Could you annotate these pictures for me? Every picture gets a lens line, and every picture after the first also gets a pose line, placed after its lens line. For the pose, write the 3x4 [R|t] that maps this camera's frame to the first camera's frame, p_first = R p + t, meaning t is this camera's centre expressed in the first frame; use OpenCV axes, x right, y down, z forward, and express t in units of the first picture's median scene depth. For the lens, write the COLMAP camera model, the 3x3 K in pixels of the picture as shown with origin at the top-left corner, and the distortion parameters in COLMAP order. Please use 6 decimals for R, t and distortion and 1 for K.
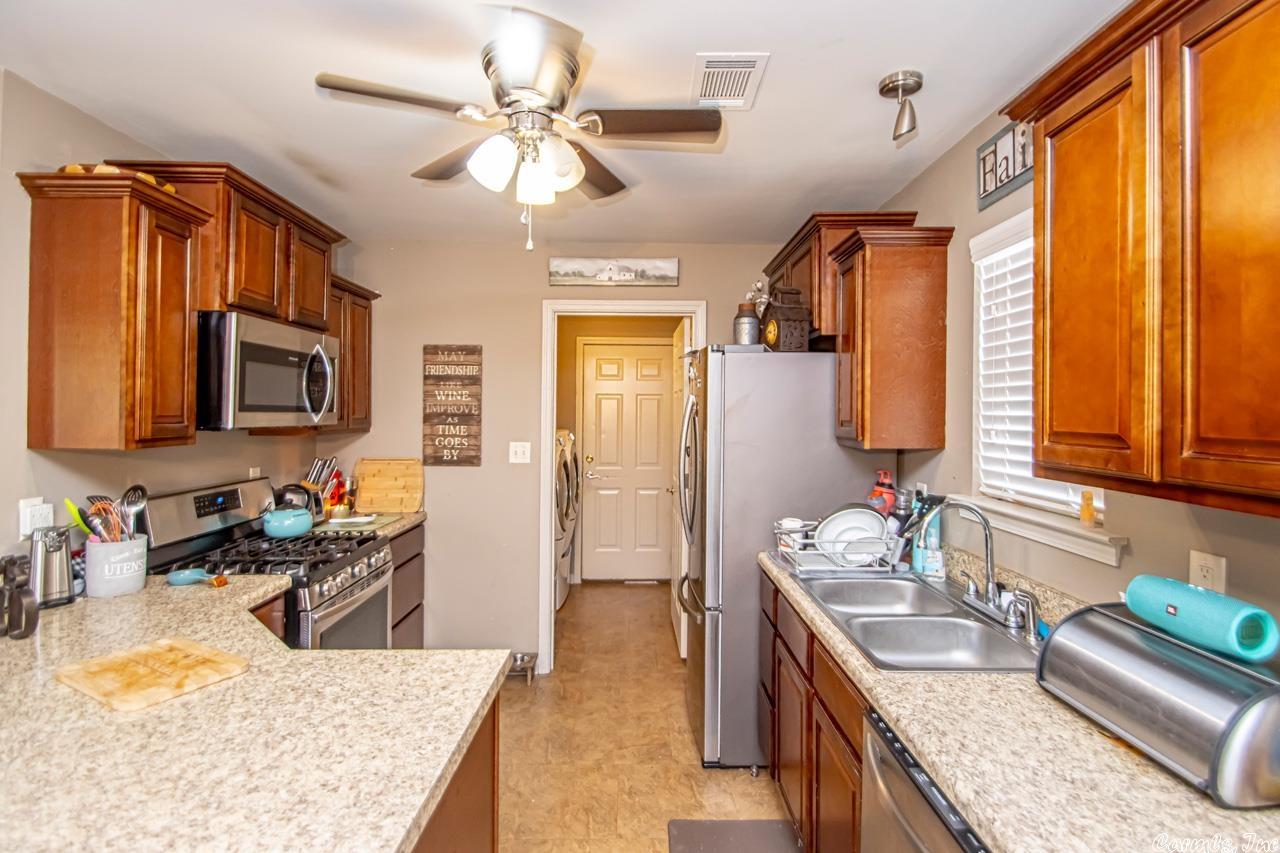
lens RADIAL K [[604.6, 0, 663.8], [0, 604.6, 417.8], [0, 0, 1]] dist [0.000969, -0.015833]
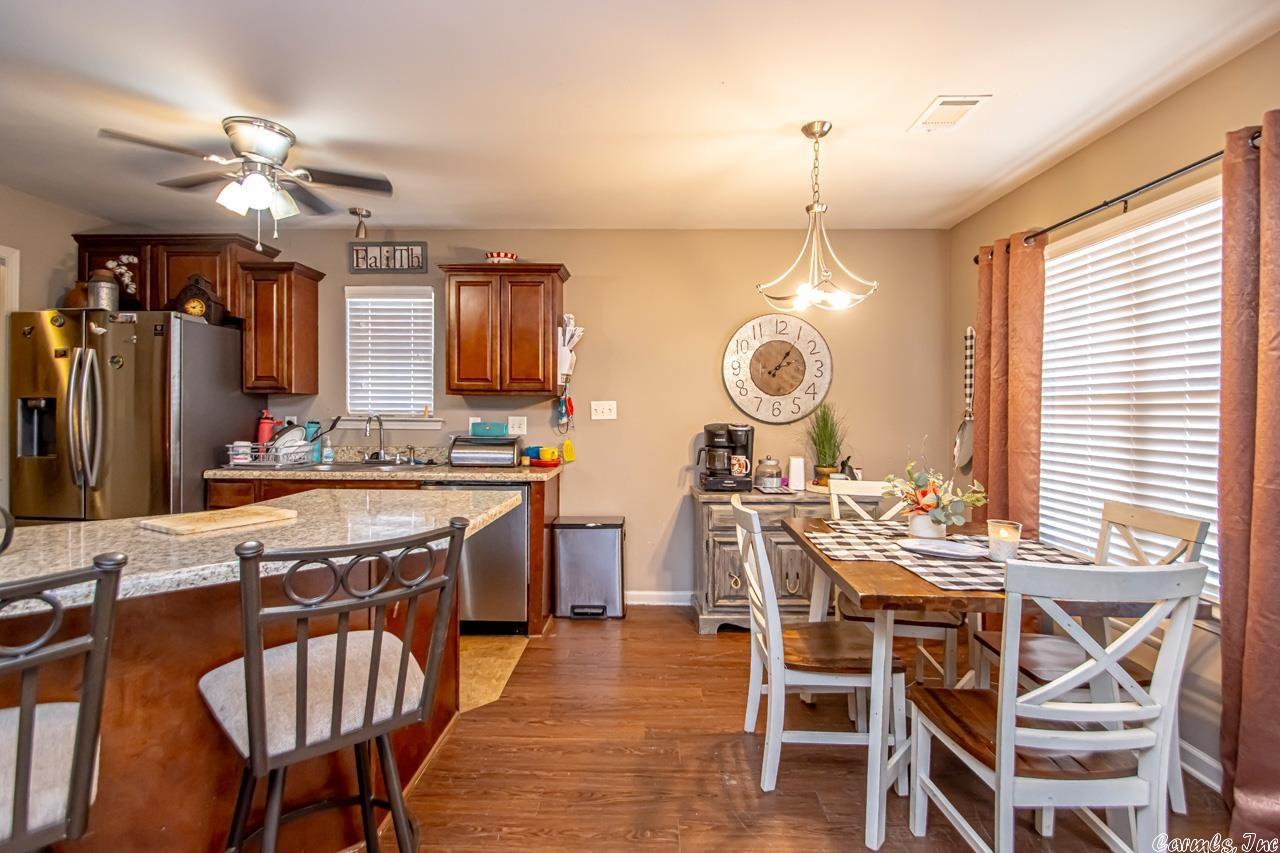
lens RADIAL K [[606.9, 0, 638.0], [0, 606.9, 404.4], [0, 0, 1]] dist [0.011486, -0.016179]
pose [[0.050553, 0.006044, 0.998703, -1.143414], [0.004001, 0.999972, -0.006255, 0.085191], [-0.998713, 0.004312, 0.050527, -0.041222]]
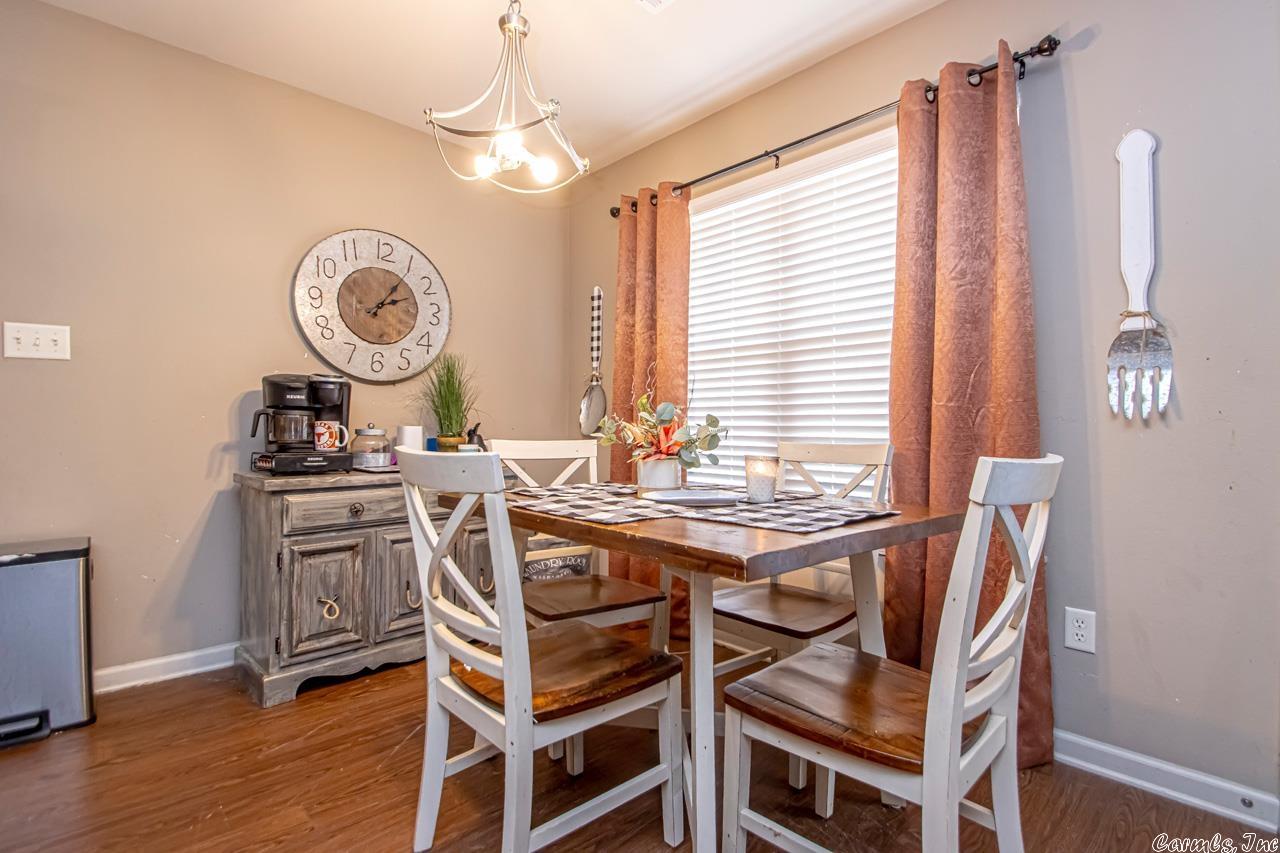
lens RADIAL K [[590.5, 0, 649.1], [0, 590.5, 419.5], [0, 0, 1]] dist [0.011488, -0.015525]
pose [[-0.667348, 0.000312, 0.744746, -0.730414], [-0.003979, 0.999984, -0.003984, 0.197747], [-0.744736, -0.005622, -0.667336, 0.039891]]
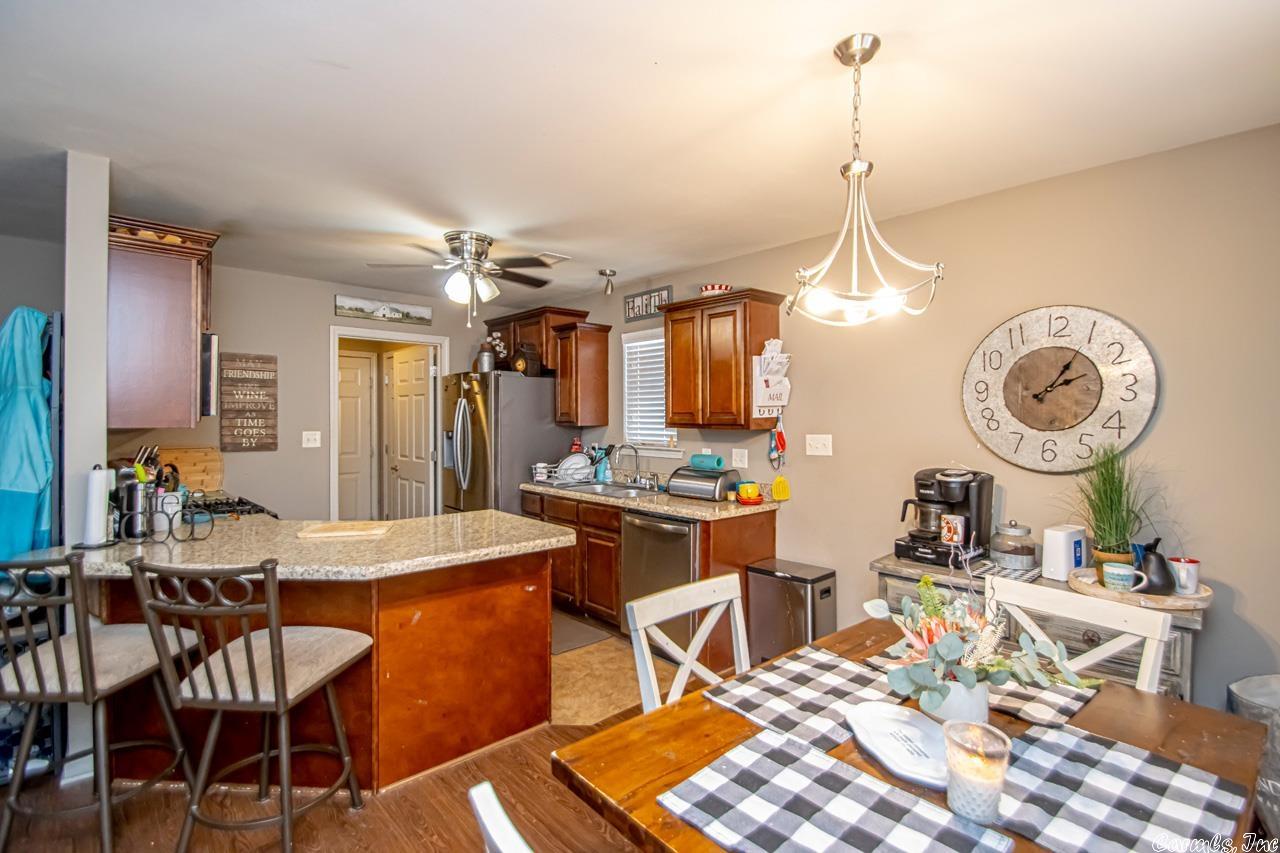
lens RADIAL K [[588.2, 0, 646.9], [0, 588.2, 427.4], [0, 0, 1]] dist [0.020505, -0.021286]
pose [[0.750703, -0.011737, 0.660536, -0.740729], [0.007646, 0.999930, 0.009077, 0.034668], [-0.660596, -0.001764, 0.750740, -0.617298]]
